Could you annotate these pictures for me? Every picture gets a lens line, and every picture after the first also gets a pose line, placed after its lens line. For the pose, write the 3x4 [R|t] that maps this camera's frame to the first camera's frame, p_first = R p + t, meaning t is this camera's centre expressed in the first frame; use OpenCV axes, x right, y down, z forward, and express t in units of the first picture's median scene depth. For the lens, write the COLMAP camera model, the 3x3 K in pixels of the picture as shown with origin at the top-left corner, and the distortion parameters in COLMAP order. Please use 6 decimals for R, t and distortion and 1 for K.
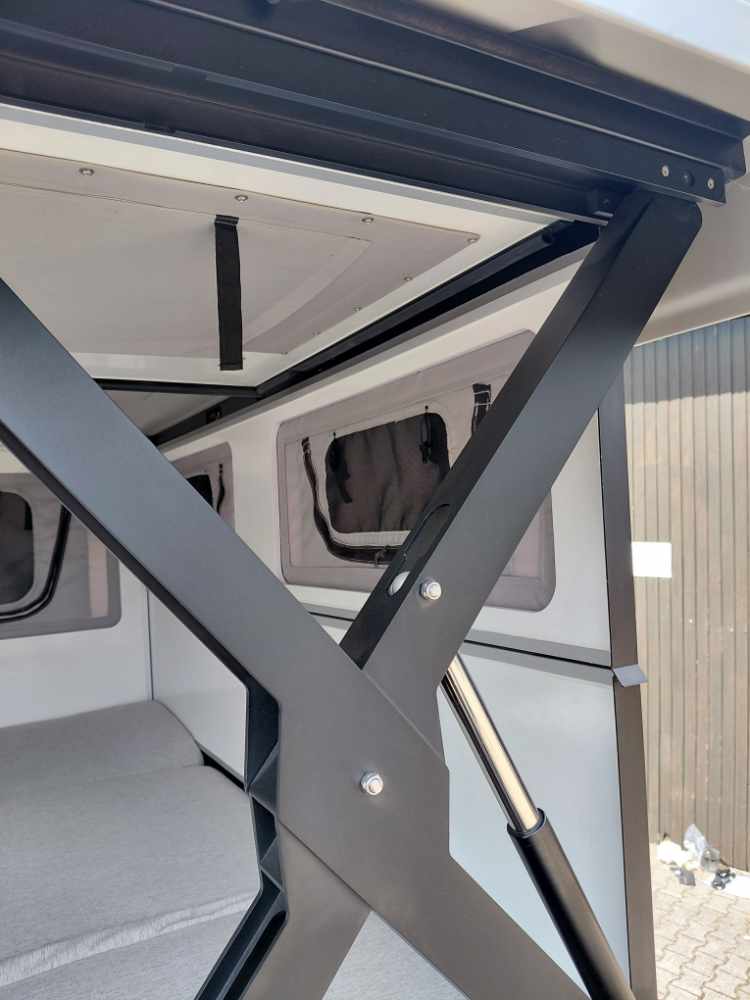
lens RADIAL K [[740.0, 0, 393.1], [0, 740.0, 511.0], [0, 0, 1]] dist [0.035022, -0.016249]
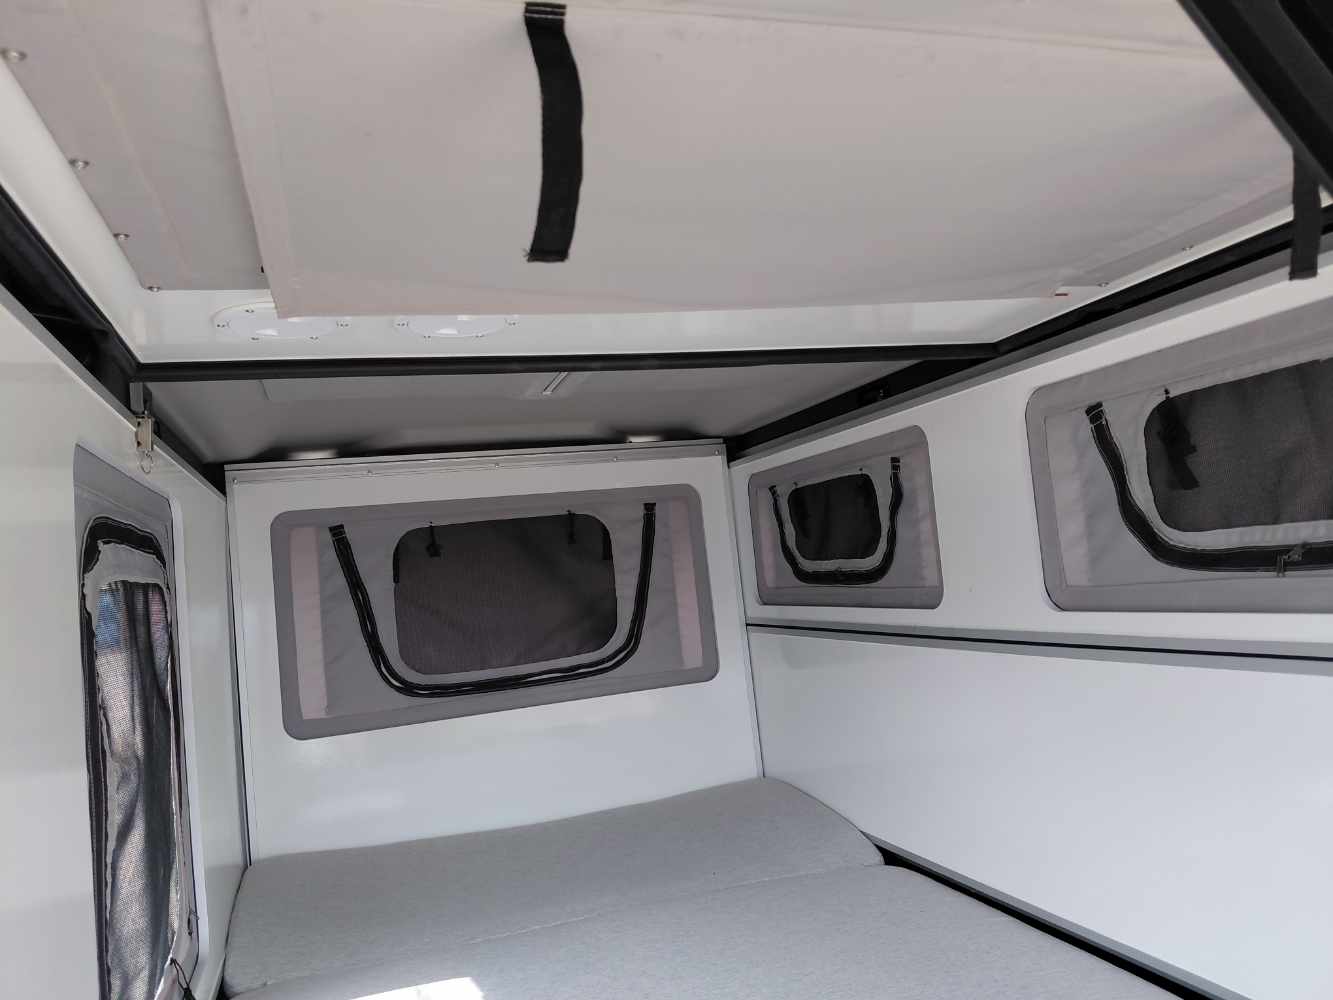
lens RADIAL K [[986.4, 0, 730.0], [0, 986.4, 474.5], [0, 0, 1]] dist [0.035022, -0.016249]
pose [[0.971083, -0.060067, -0.231062, -0.271445], [0.047051, 0.997001, -0.061437, 0.013648], [0.234060, 0.048788, 0.970997, -0.018427]]
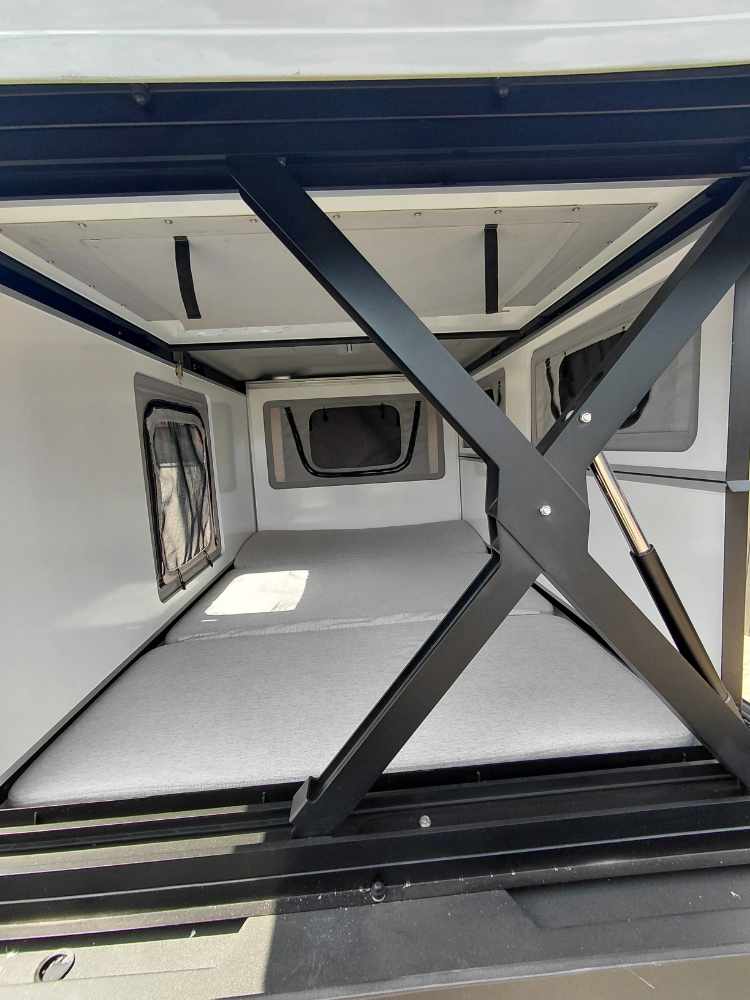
lens RADIAL K [[454.1, 0, 390.4], [0, 454.1, 489.0], [0, 0, 1]] dist [-0.007653, 0.000221]
pose [[0.889316, 0.053670, -0.454134, 0.046171], [0.016183, 0.988773, 0.148546, 0.035164], [0.457007, -0.139454, 0.878463, -0.081011]]
